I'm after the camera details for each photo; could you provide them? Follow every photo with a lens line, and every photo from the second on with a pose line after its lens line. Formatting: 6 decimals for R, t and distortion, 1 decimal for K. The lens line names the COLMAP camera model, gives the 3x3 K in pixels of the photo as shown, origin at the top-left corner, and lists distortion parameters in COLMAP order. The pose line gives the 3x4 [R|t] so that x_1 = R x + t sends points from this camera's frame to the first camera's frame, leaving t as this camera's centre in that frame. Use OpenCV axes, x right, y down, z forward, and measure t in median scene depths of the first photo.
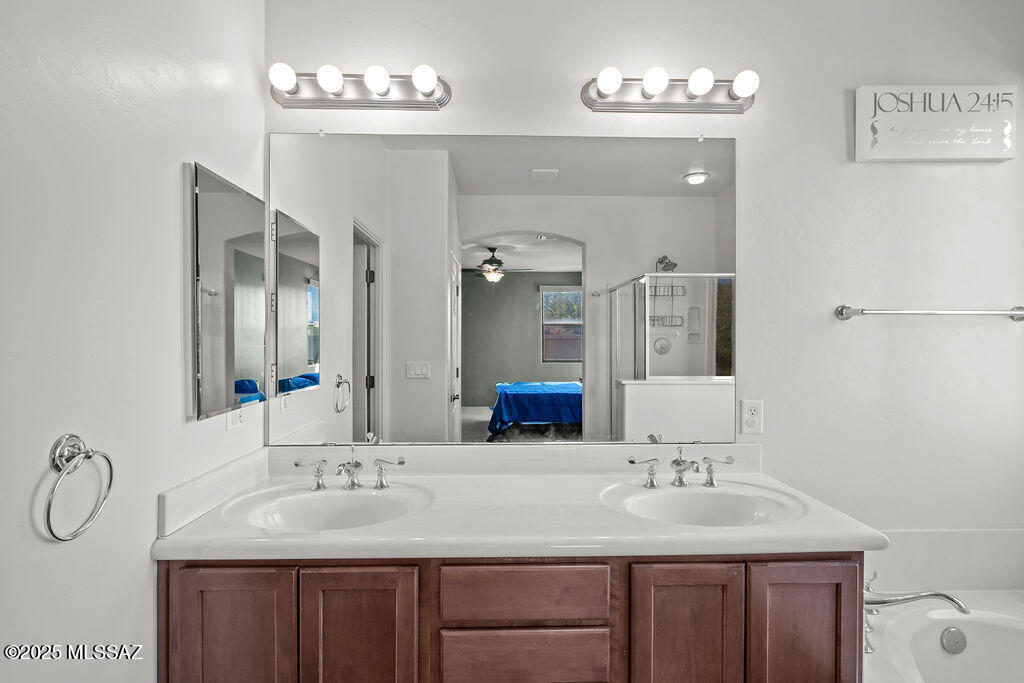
lens RADIAL K [[515.1, 0, 512.0], [0, 515.1, 341.5], [0, 0, 1]] dist [0.000535, 0.000195]
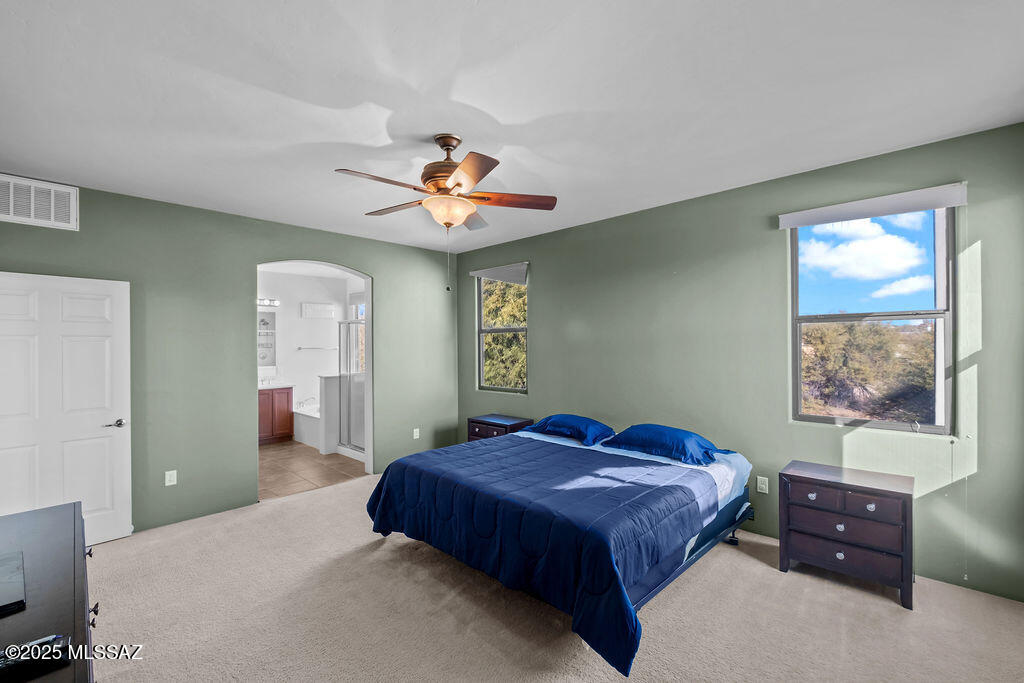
lens RADIAL K [[438.5, 0, 509.1], [0, 438.5, 340.3], [0, 0, 1]] dist [0.000696, -0.000195]
pose [[0.712096, -0.003979, 0.702070, -0.863029], [0.019494, 0.999710, -0.014107, -0.036805], [-0.701811, 0.023732, 0.711968, -3.359216]]
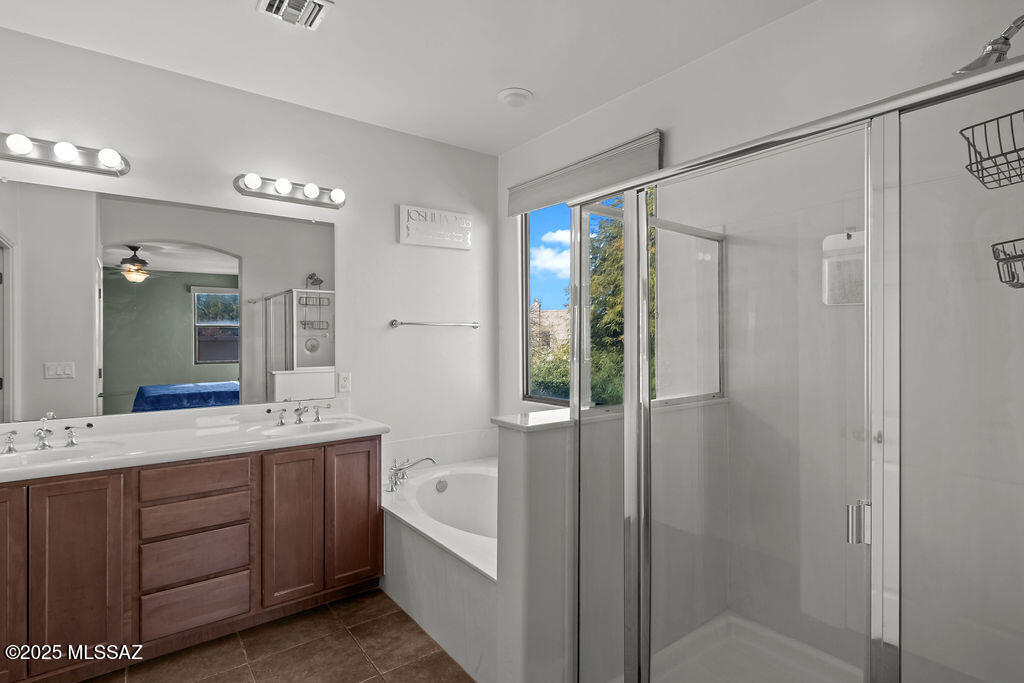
lens RADIAL K [[502.4, 0, 513.5], [0, 502.4, 334.8], [0, 0, 1]] dist [0.002728, -0.000982]
pose [[0.808019, -0.001220, 0.589155, -0.079147], [0.010828, 0.999860, -0.012780, 0.011850], [-0.589056, 0.016706, 0.807919, -0.726272]]
